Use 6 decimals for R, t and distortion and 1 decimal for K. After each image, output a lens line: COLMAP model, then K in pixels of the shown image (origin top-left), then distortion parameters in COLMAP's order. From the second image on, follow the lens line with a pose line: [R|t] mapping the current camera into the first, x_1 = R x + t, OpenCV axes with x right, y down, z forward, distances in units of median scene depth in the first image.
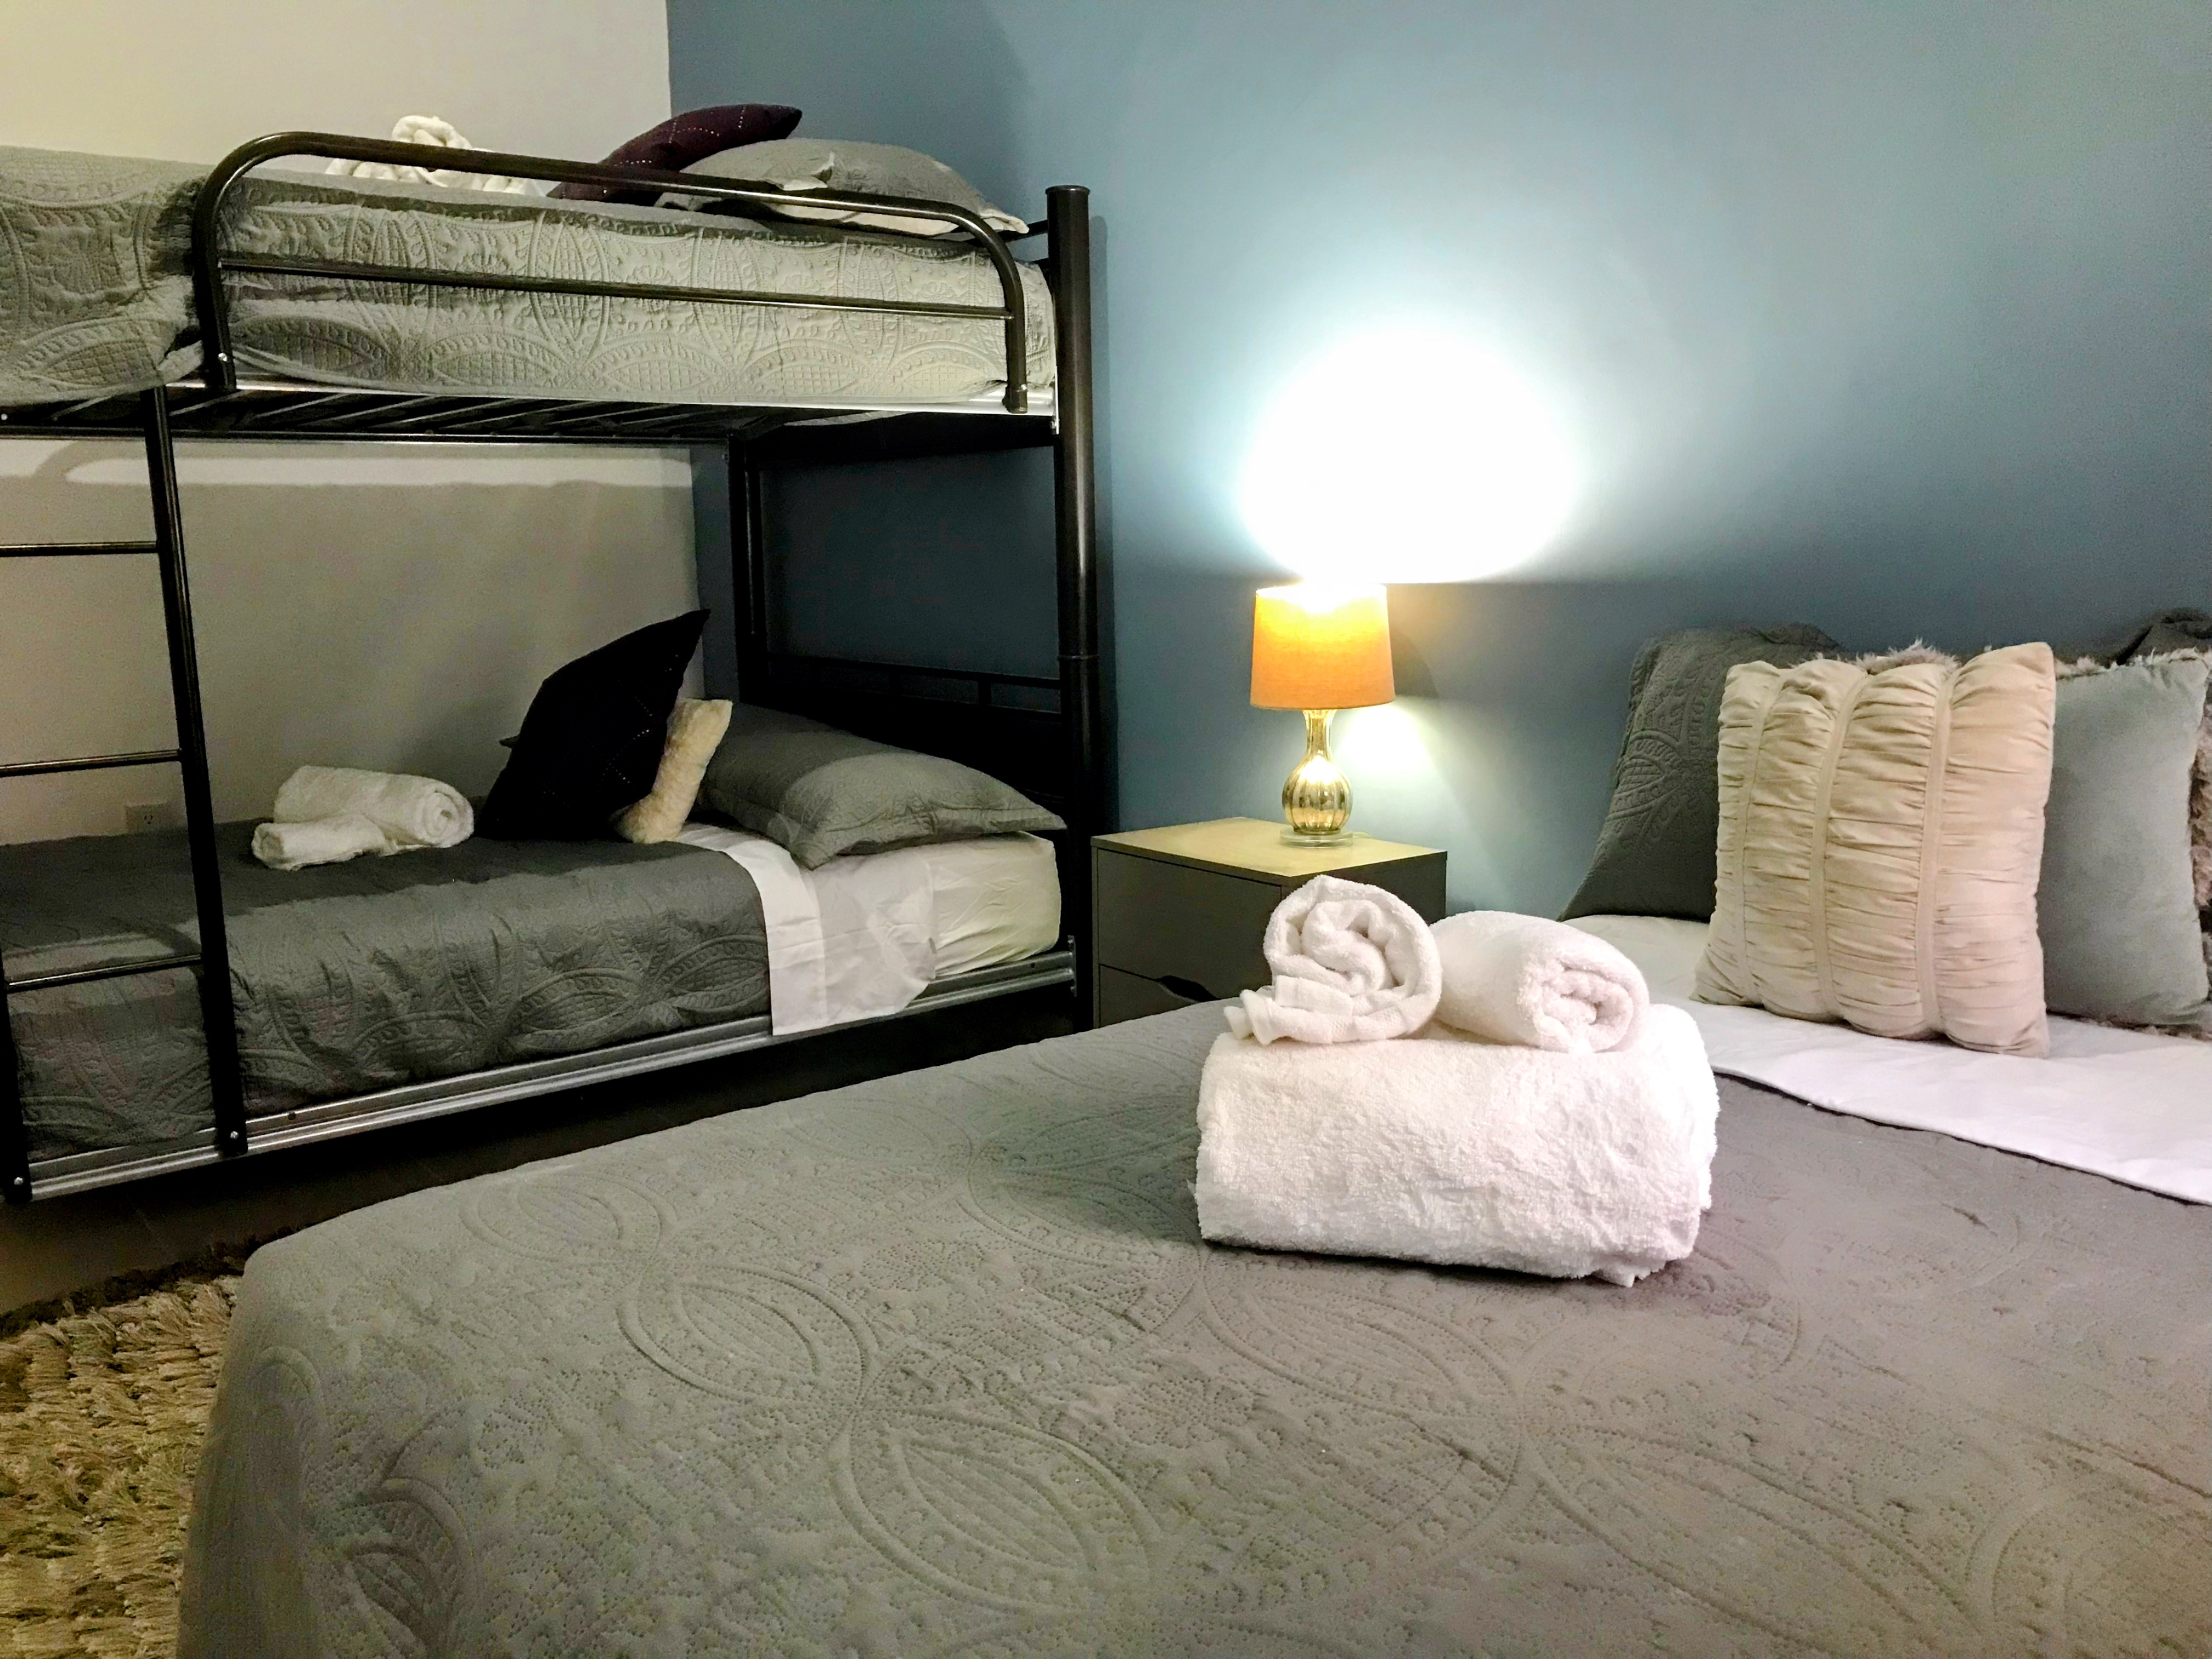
lens RADIAL K [[1780.2, 0, 1106.0], [0, 1780.2, 829.5], [0, 0, 1]] dist [0.078233, -0.097097]
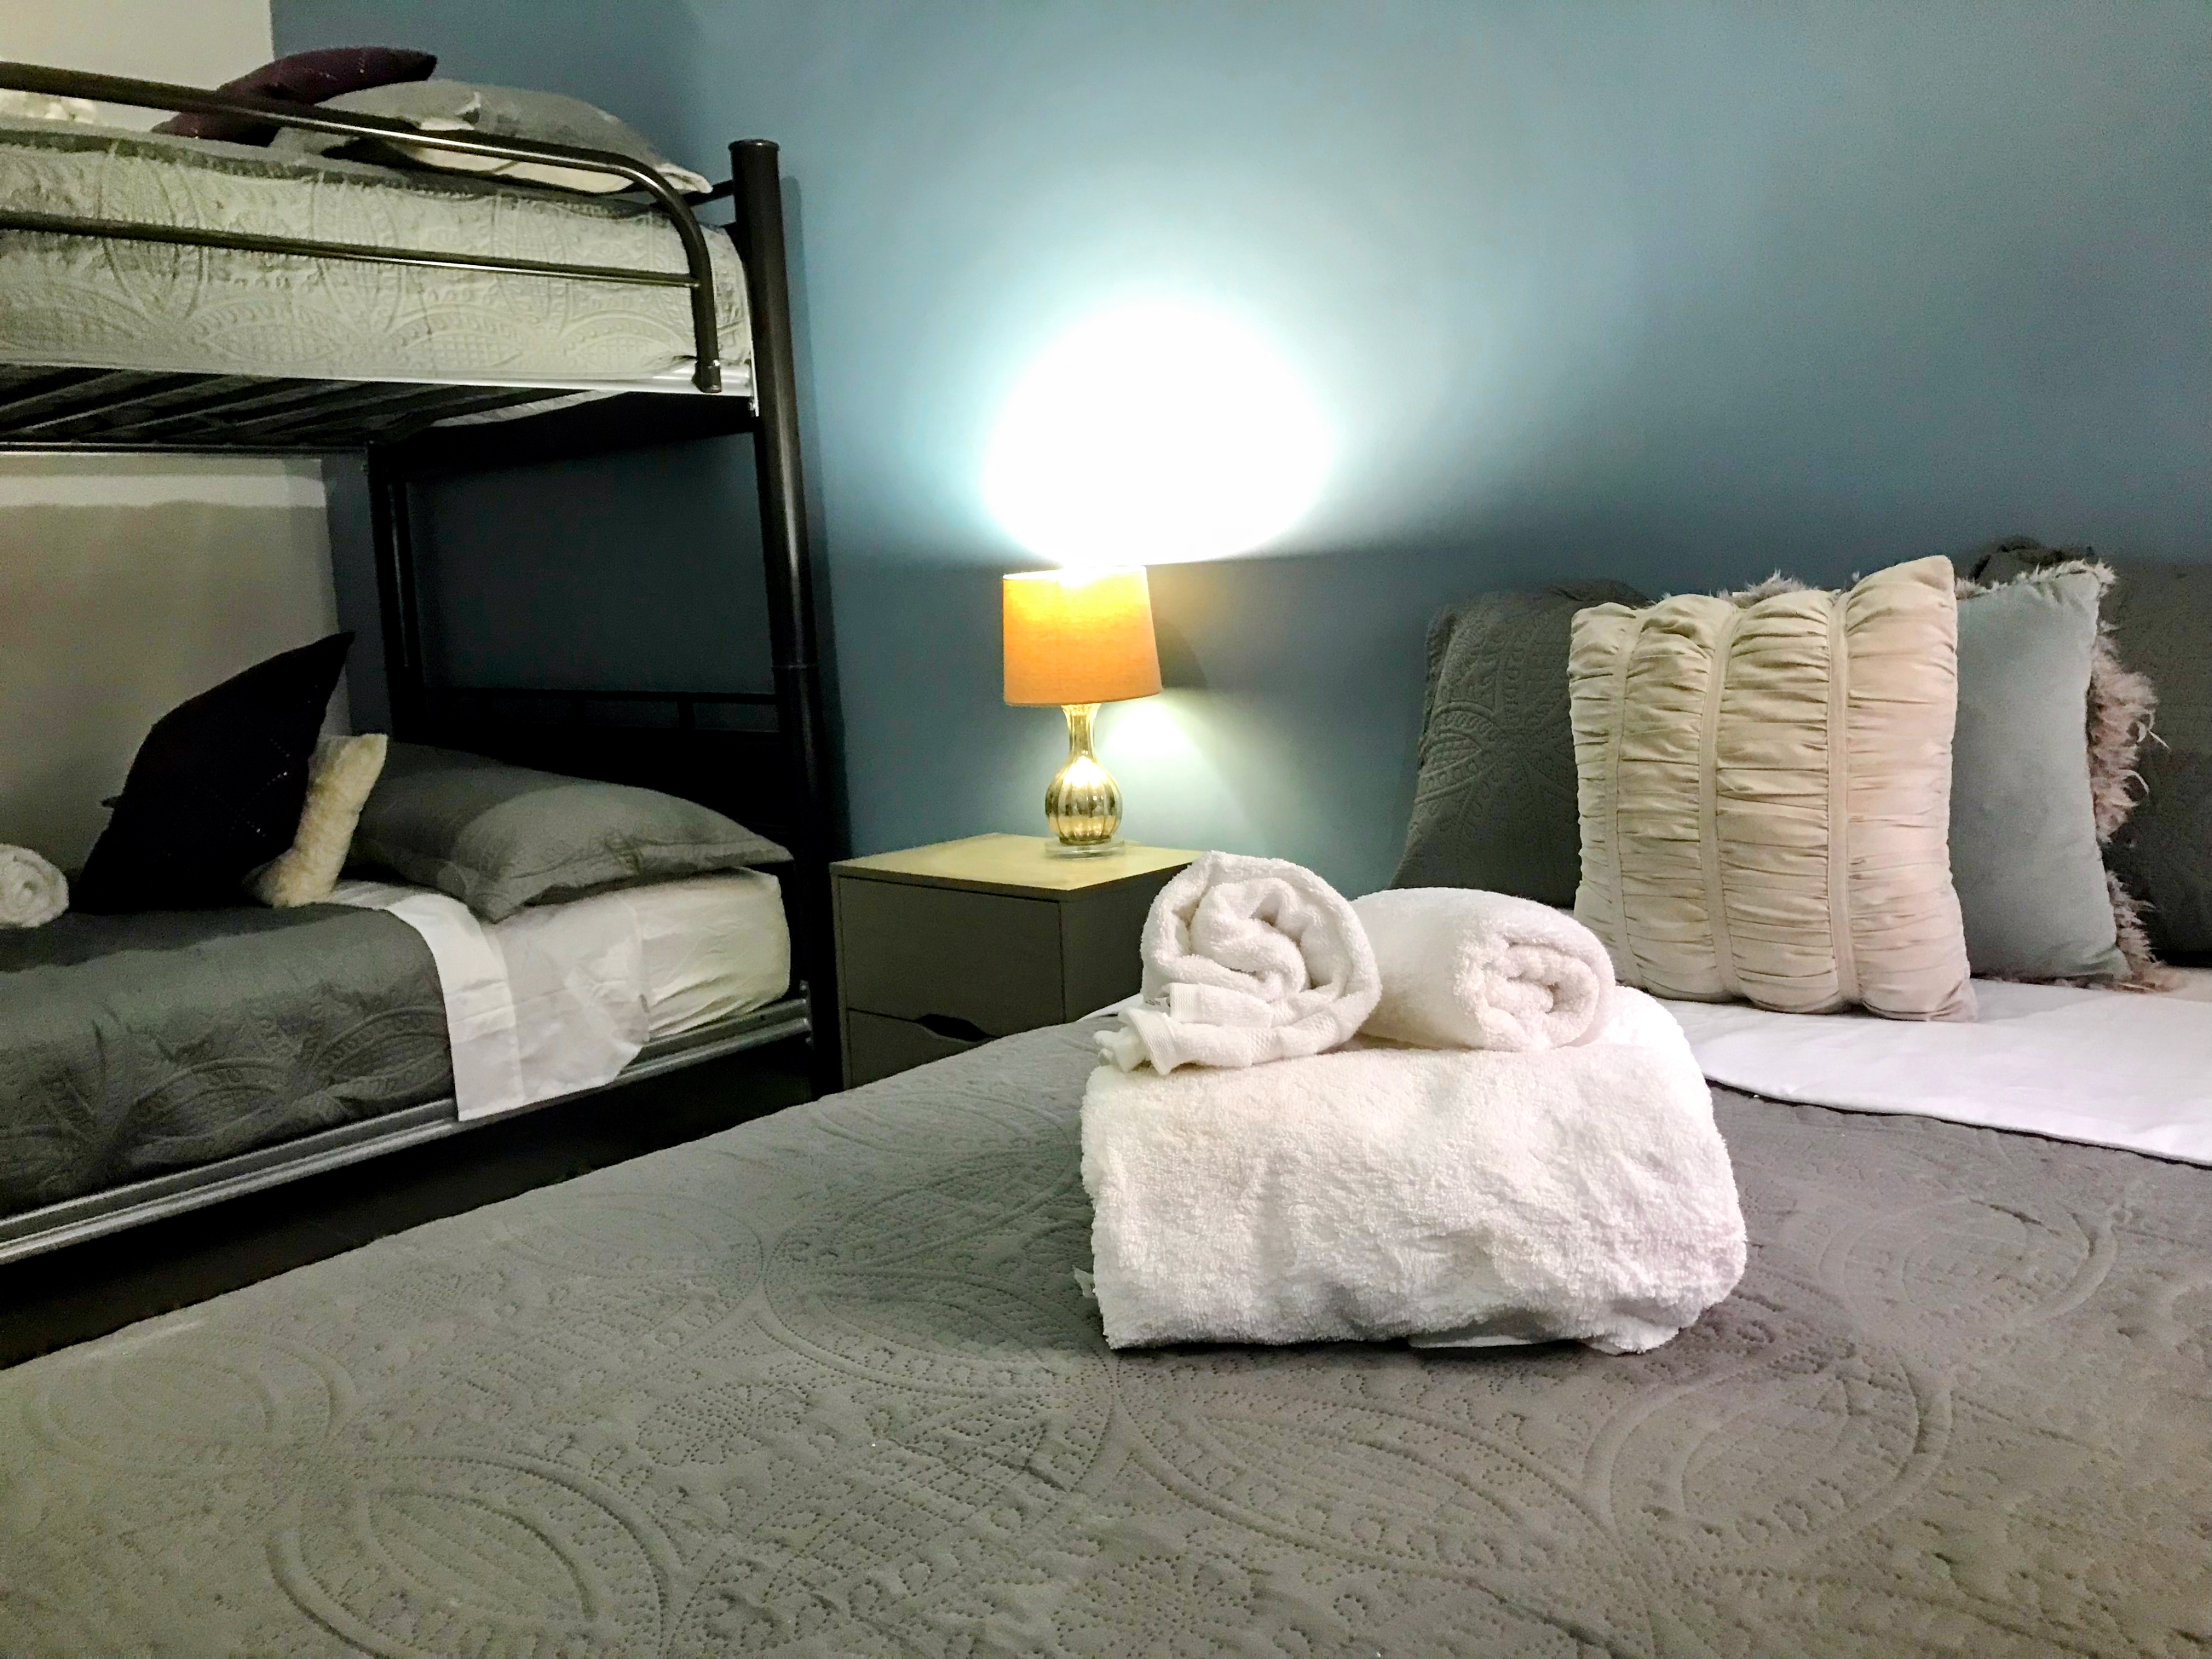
lens RADIAL K [[1811.2, 0, 1106.0], [0, 1811.2, 829.5], [0, 0, 1]] dist [-0.003672, 0.049597]
pose [[0.983731, -0.055985, 0.170699, -0.041240], [0.060094, 0.998012, -0.018997, 0.020712], [-0.169296, 0.028946, 0.985140, 0.169473]]
